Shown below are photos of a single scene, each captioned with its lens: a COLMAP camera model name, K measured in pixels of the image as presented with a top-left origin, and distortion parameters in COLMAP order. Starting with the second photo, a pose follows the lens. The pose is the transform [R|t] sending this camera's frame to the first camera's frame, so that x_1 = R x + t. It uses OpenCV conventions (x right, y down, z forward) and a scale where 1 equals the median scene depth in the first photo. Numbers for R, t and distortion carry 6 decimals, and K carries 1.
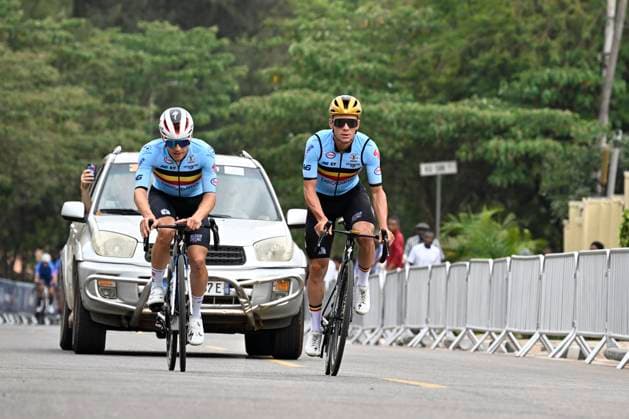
lens RADIAL K [[3592.7, 0, 329.1], [0, 3592.7, 211.3], [0, 0, 1]] dist [1.416868, 25.909431]
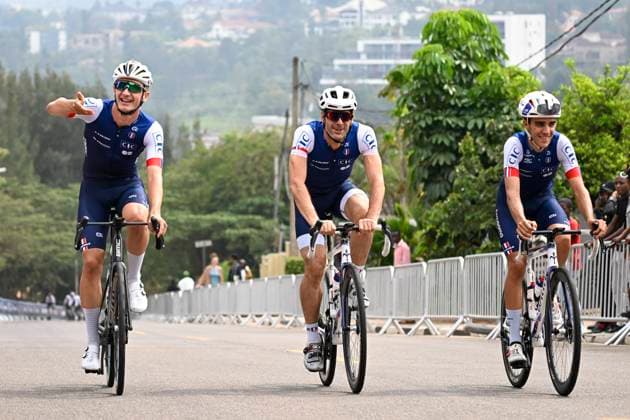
lens RADIAL K [[2503.9, 0, 258.7], [0, 2503.9, 209.8], [0, 0, 1]] dist [0.229272, 2.850384]
pose [[0.999074, -0.040110, 0.015574, 0.041136], [0.040553, 0.998749, -0.029269, 0.014282], [-0.014381, 0.029874, 0.999450, -0.566529]]
